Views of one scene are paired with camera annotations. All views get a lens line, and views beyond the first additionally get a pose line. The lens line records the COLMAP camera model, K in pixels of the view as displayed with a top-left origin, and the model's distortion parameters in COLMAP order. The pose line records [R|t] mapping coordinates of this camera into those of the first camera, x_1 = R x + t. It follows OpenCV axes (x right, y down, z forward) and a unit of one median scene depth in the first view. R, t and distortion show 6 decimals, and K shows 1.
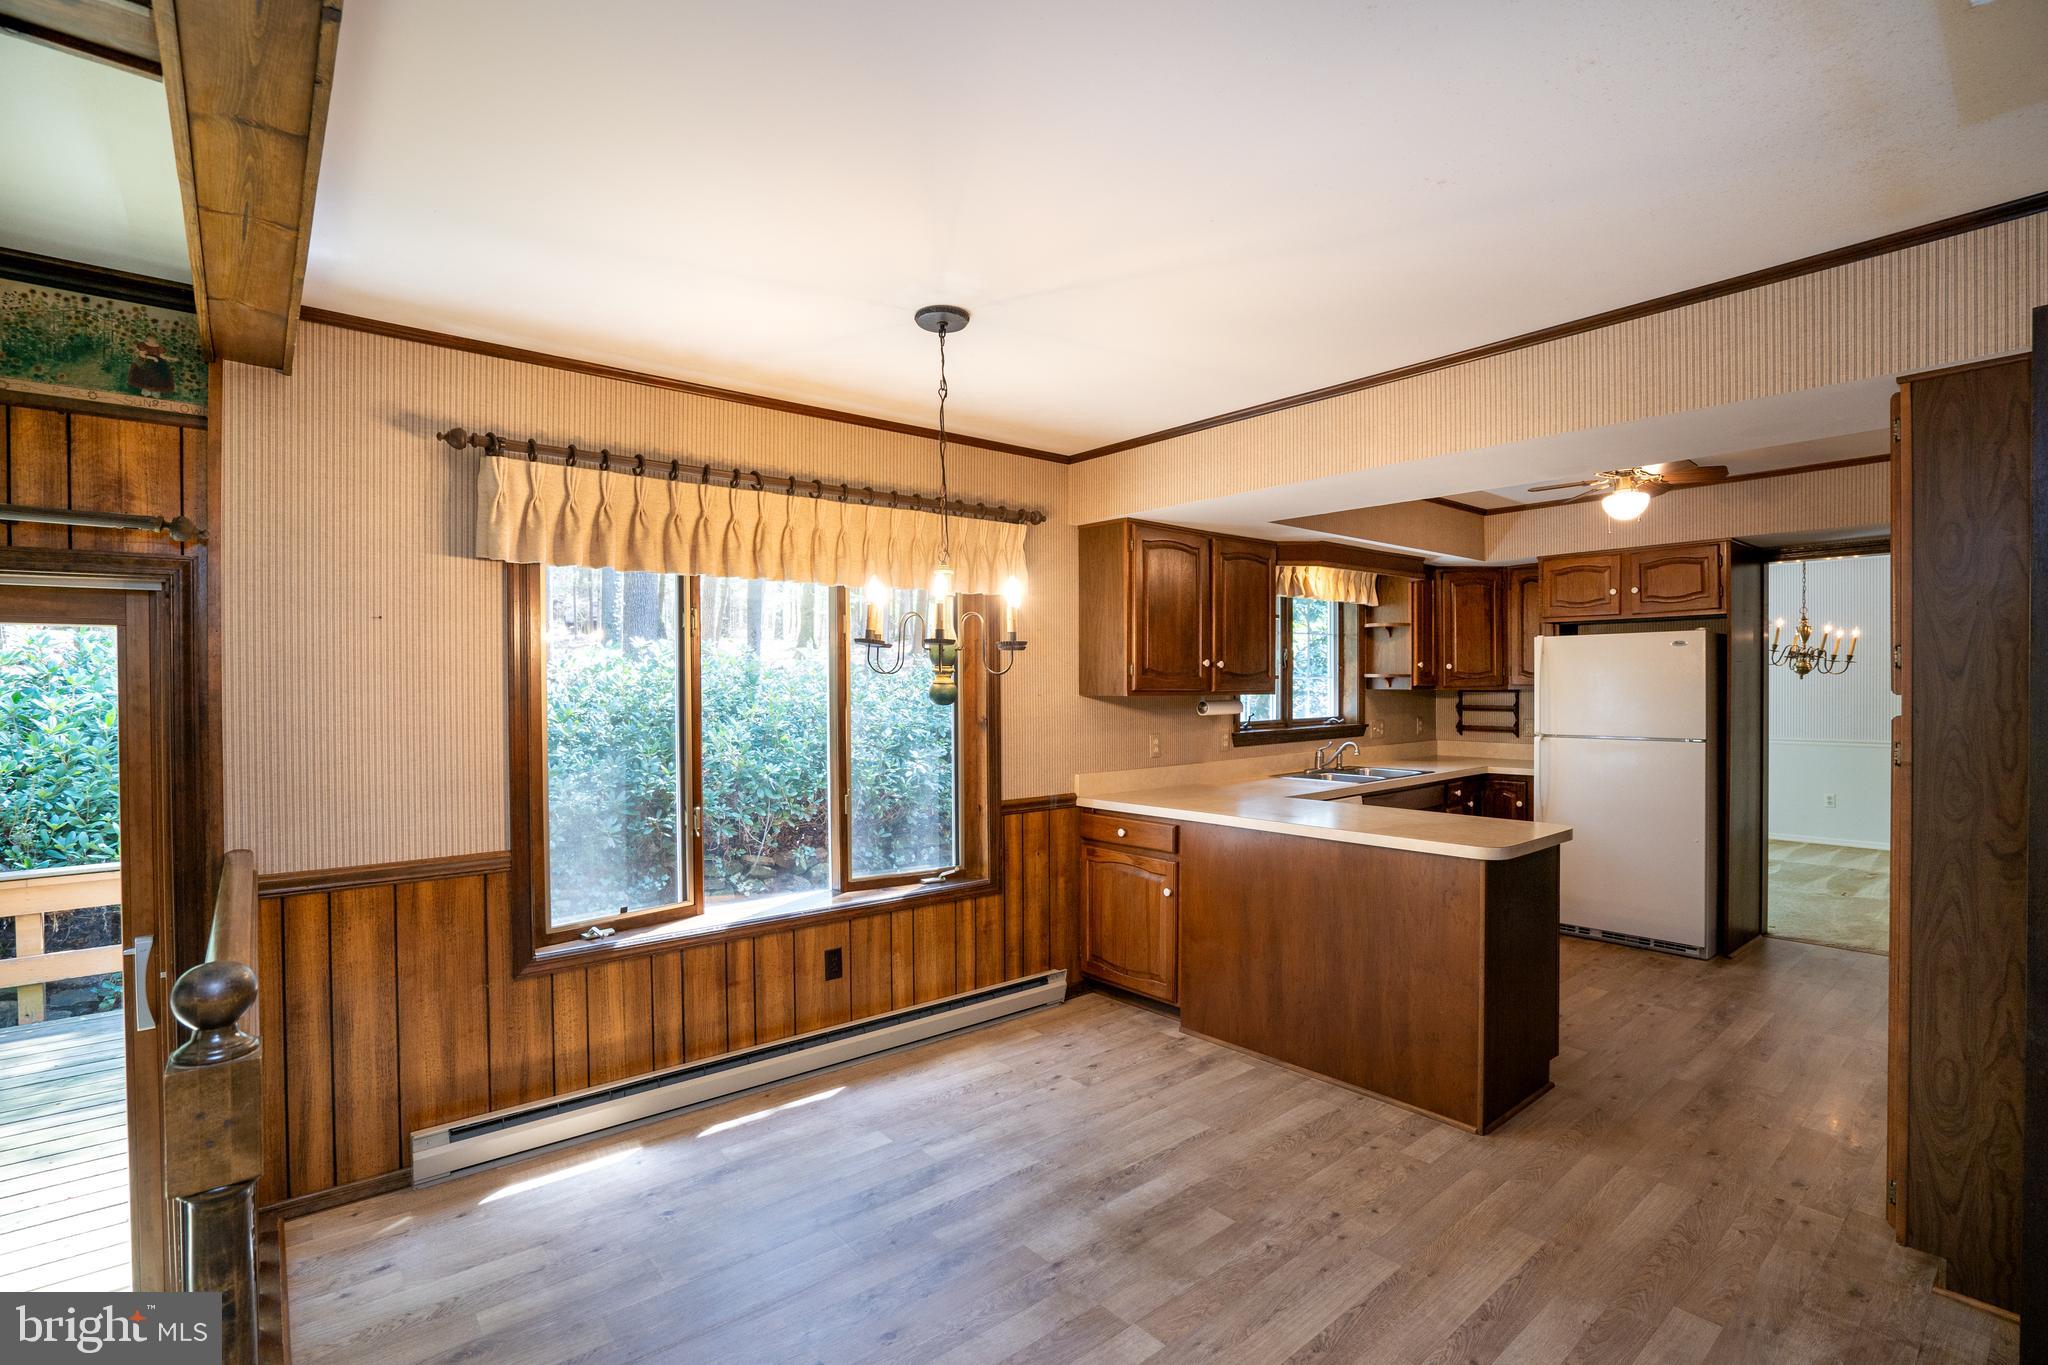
lens RADIAL K [[947.3, 0, 1024.5], [0, 947.3, 691.0], [0, 0, 1]] dist [-0.057833, 0.021128]
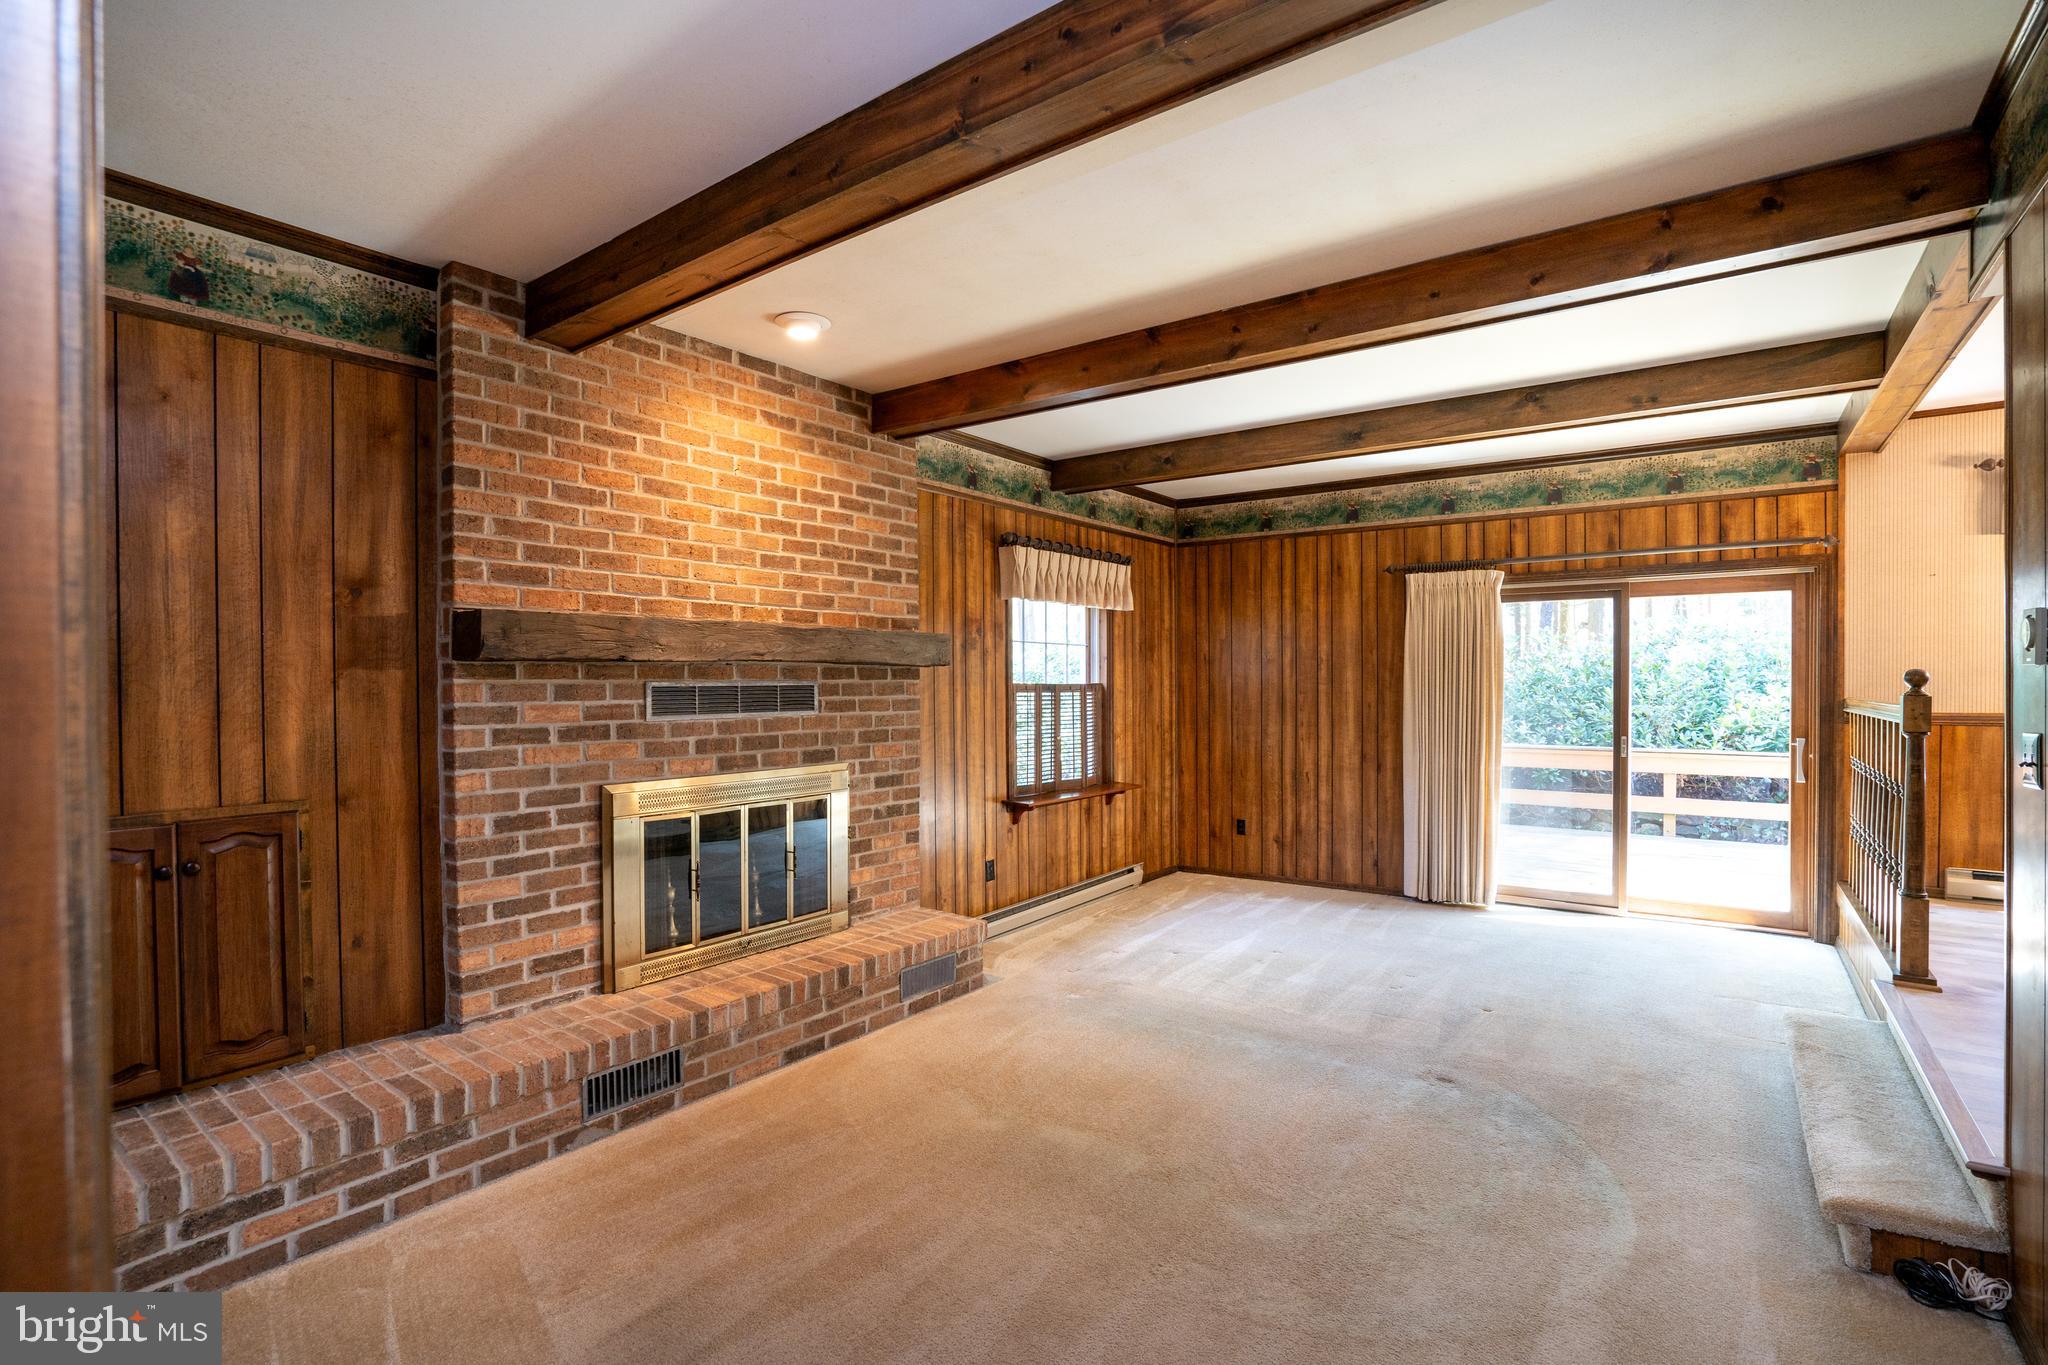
lens RADIAL K [[947.3, 0, 1027.5], [0, 947.3, 691.5], [0, 0, 1]] dist [-0.057833, 0.021128]
pose [[0.235744, 0.014847, -0.971702, 0.395116], [-0.005635, 0.999887, 0.013910, 0.084905], [0.971799, 0.002196, 0.235801, -0.727221]]
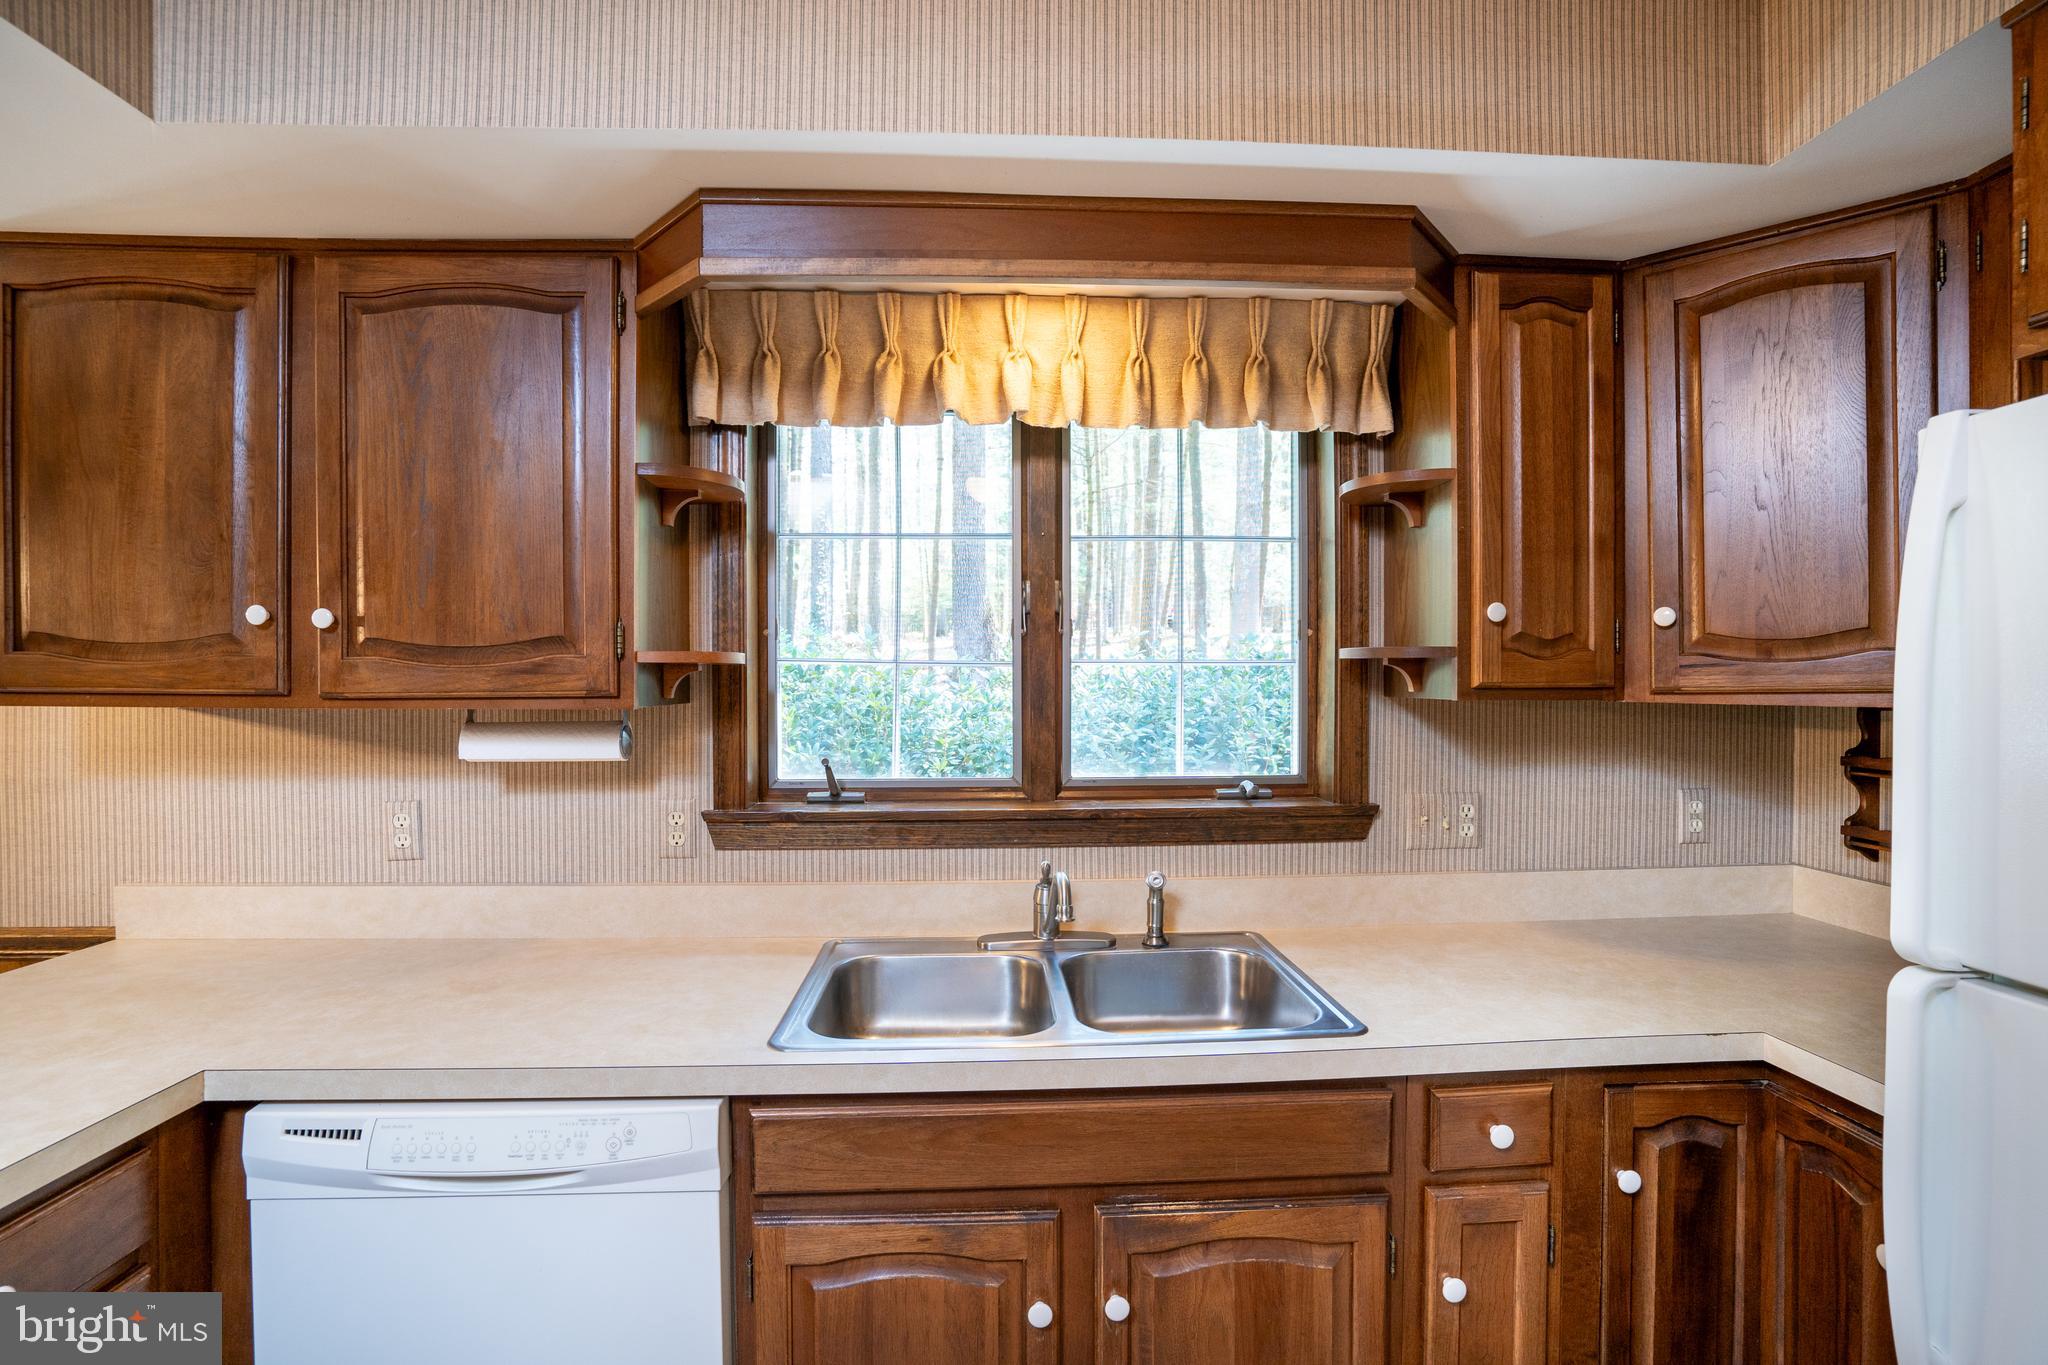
lens RADIAL K [[947.3, 0, 1030.3], [0, 947.3, 691.5], [0, 0, 1]] dist [-0.057833, 0.021128]
pose [[0.800720, 0.010450, -0.598948, 0.673092], [-0.009161, 0.999945, 0.005198, -0.006349], [0.598969, 0.001325, 0.800771, 0.978340]]
